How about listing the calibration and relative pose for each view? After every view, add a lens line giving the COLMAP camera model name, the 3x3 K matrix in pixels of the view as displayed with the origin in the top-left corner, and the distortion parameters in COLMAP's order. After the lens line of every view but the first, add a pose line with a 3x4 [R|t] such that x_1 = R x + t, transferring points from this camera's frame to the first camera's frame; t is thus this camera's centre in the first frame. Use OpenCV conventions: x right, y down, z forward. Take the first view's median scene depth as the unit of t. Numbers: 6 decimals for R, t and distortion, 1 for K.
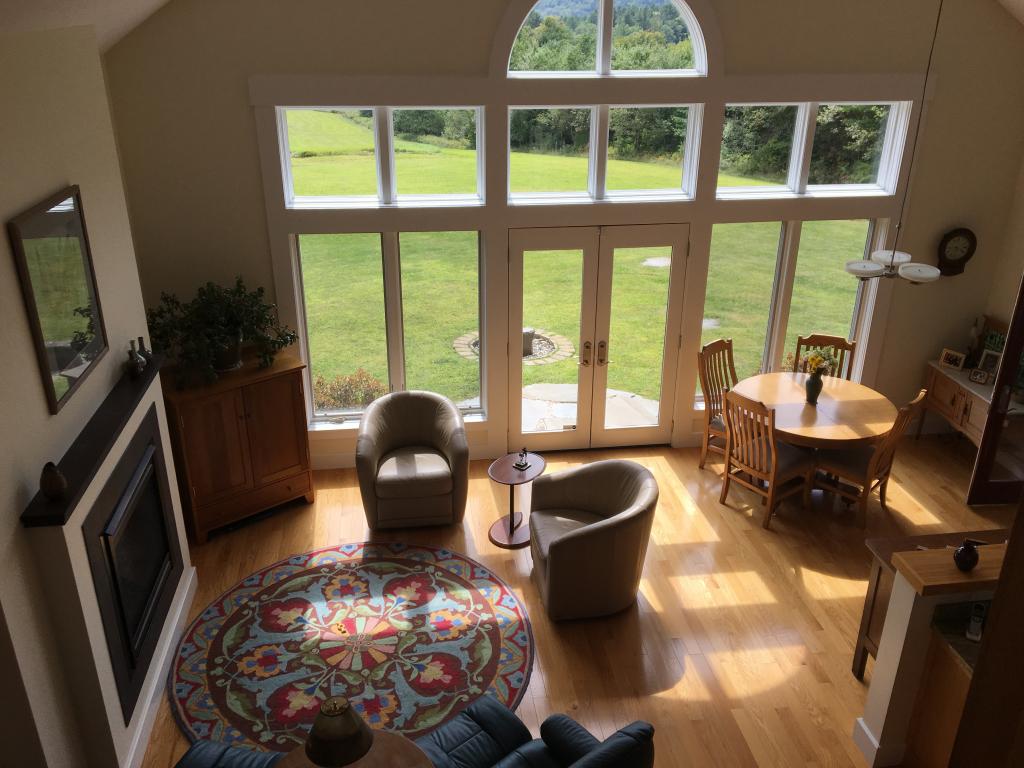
lens RADIAL K [[860.1, 0, 512.0], [0, 860.1, 384.0], [0, 0, 1]] dist [0.004834, -0.000738]
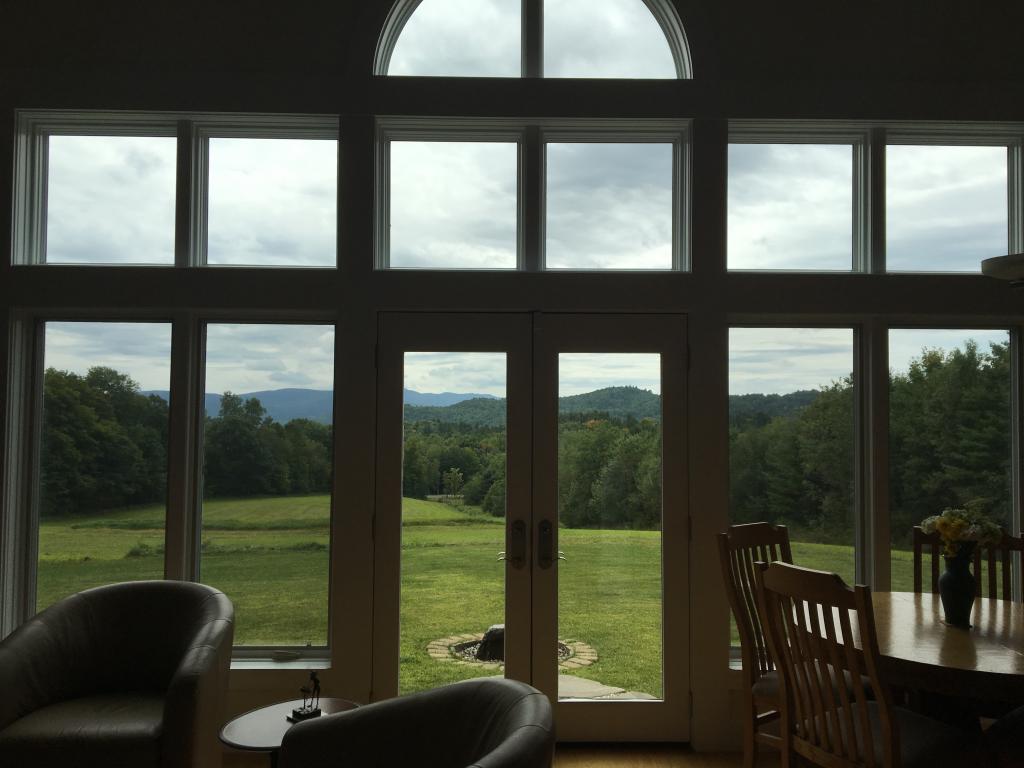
lens RADIAL K [[860.1, 0, 512.0], [0, 860.1, 384.0], [0, 0, 1]] dist [0.004834, -0.000738]
pose [[0.993011, 0.000781, -0.118016, 0.159707], [-0.051947, 0.900792, -0.431132, 0.120708], [0.105972, 0.434250, 0.894537, 0.491780]]
